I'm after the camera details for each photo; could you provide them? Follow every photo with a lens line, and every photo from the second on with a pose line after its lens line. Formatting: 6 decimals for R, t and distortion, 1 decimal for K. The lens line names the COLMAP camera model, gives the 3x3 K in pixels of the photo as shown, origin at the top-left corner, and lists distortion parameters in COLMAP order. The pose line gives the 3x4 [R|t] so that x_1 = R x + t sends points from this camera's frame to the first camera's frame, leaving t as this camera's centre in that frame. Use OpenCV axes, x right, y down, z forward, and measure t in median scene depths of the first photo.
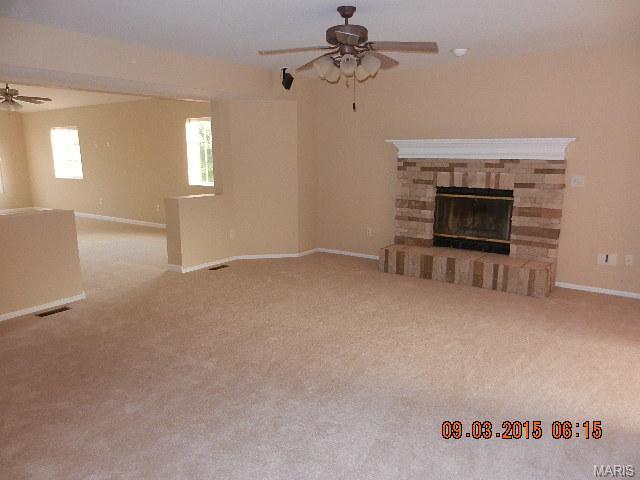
lens RADIAL K [[479.4, 0, 320.3], [0, 479.4, 243.0], [0, 0, 1]] dist [0.000102, 0.012356]
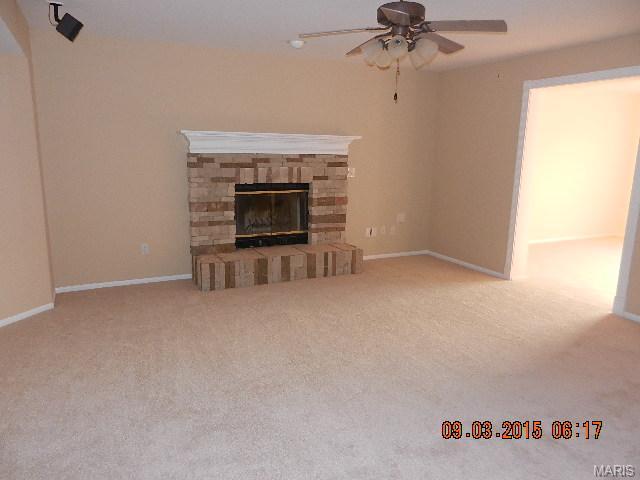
lens RADIAL K [[479.4, 0, 320.1], [0, 479.4, 239.6], [0, 0, 1]] dist [0.000102, 0.012356]
pose [[0.455301, -0.152235, 0.877226, -0.534798], [0.157583, 0.983497, 0.088888, -0.075417], [-0.876281, 0.097765, 0.471776, 0.473632]]
